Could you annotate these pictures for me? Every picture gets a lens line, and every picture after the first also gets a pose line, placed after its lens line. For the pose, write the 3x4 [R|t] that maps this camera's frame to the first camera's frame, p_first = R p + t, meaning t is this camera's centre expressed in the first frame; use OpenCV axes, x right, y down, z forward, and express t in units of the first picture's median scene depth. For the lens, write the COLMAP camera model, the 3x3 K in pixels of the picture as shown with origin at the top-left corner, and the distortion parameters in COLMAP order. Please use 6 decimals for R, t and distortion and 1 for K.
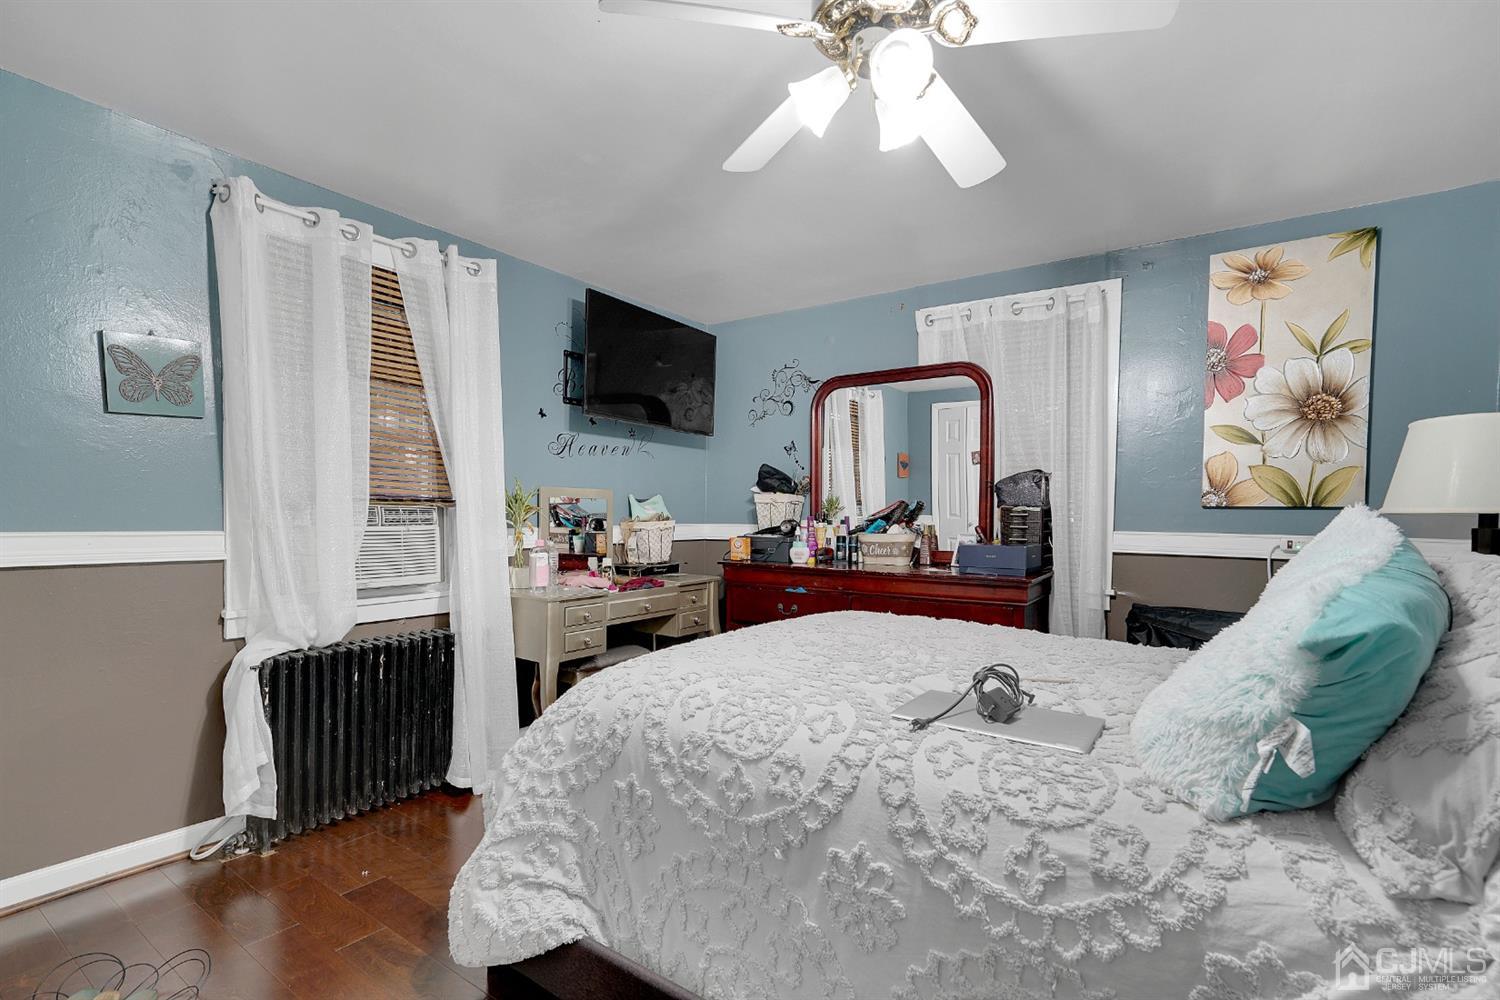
lens RADIAL K [[689.1, 0, 749.3], [0, 689.1, 519.5], [0, 0, 1]] dist [-0.001658, -0.000271]
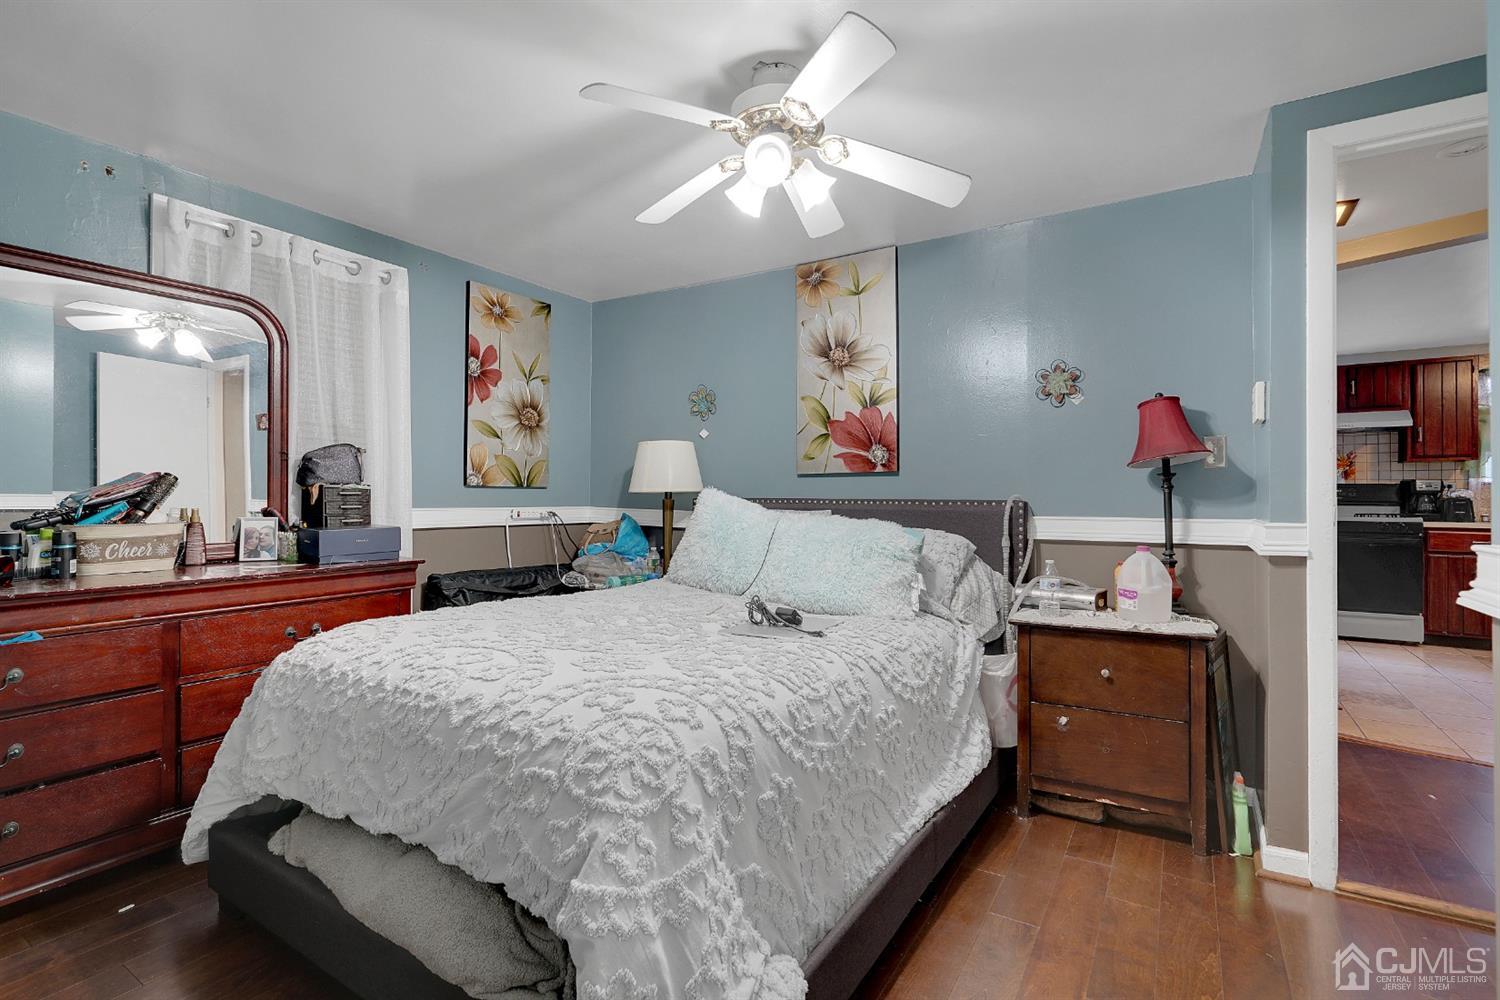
lens RADIAL K [[679.9, 0, 755.8], [0, 679.9, 494.9], [0, 0, 1]] dist [-0.001403, -0.000429]
pose [[-0.029897, -0.008864, 0.999514, -0.522575], [0.008354, 0.999924, 0.009117, -0.009191], [-0.999518, 0.008622, -0.029821, 0.501872]]
